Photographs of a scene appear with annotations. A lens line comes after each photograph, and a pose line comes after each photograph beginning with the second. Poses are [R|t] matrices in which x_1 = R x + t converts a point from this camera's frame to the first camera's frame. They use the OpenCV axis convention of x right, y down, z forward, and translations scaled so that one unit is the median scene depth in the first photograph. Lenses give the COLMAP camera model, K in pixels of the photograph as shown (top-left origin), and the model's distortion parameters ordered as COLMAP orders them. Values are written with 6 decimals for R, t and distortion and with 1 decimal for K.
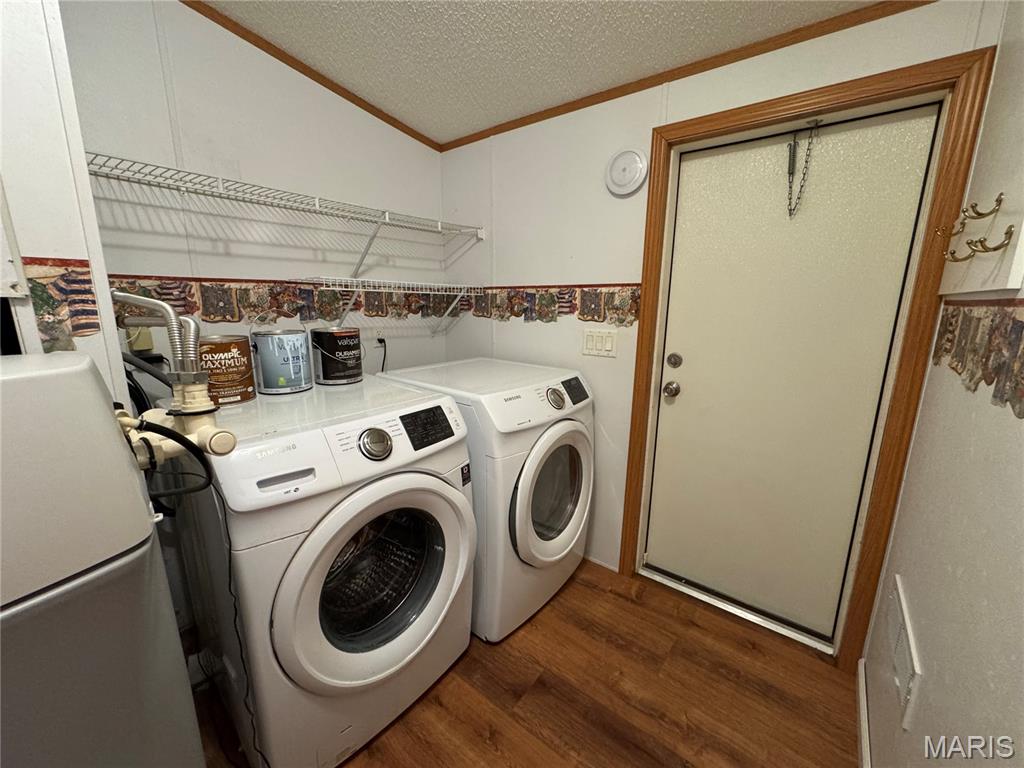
lens RADIAL K [[405.5, 0, 511.9], [0, 405.5, 382.9], [0, 0, 1]] dist [-0.005601, 0.000069]
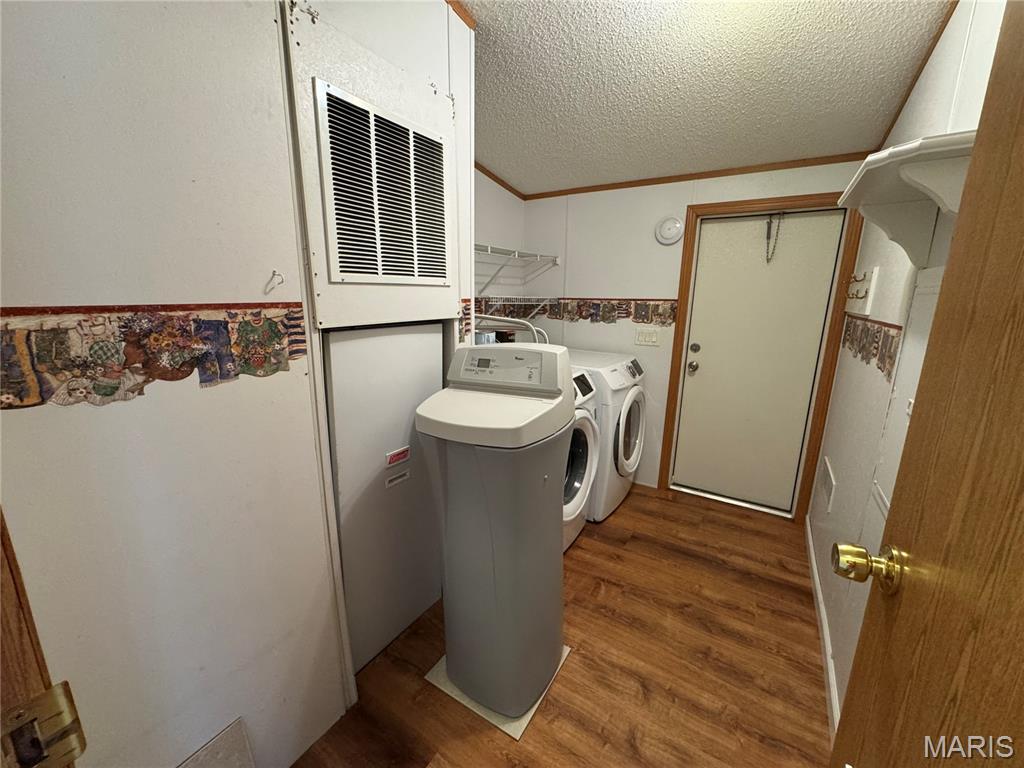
lens RADIAL K [[405.5, 0, 511.2], [0, 405.5, 384.3], [0, 0, 1]] dist [-0.005601, 0.000069]
pose [[0.994911, -0.017950, 0.099144, -0.493647], [0.016234, 0.999705, 0.018087, 0.048446], [-0.099440, -0.016385, 0.994909, -0.522931]]
